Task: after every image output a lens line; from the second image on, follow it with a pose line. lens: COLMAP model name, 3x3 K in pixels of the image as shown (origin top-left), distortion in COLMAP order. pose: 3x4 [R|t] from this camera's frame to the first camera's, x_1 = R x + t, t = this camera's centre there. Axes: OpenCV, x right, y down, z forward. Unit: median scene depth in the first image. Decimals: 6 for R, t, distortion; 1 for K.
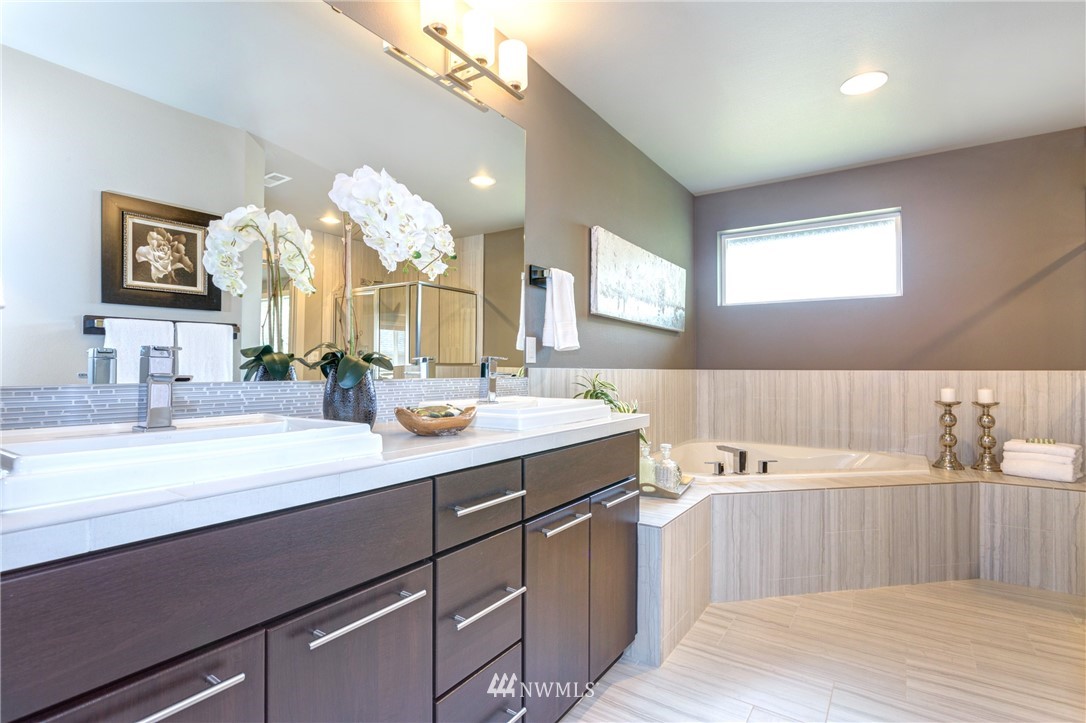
lens RADIAL K [[532.5, 0, 538.4], [0, 532.5, 372.7], [0, 0, 1]] dist [0.001899, 0.000521]
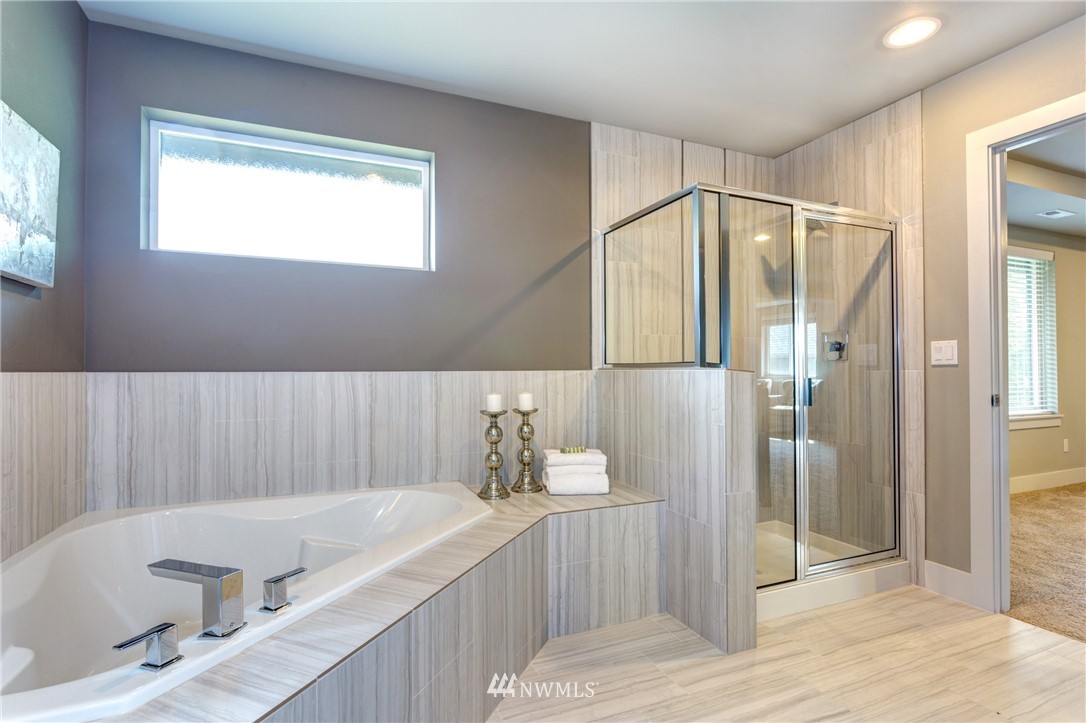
lens RADIAL K [[529.1, 0, 541.4], [0, 529.1, 364.2], [0, 0, 1]] dist [-0.005305, -0.000550]
pose [[0.542805, 0.006118, 0.839837, 0.175351], [0.010354, 0.999849, -0.013975, -0.003041], [-0.839795, 0.016282, 0.542659, 0.582357]]
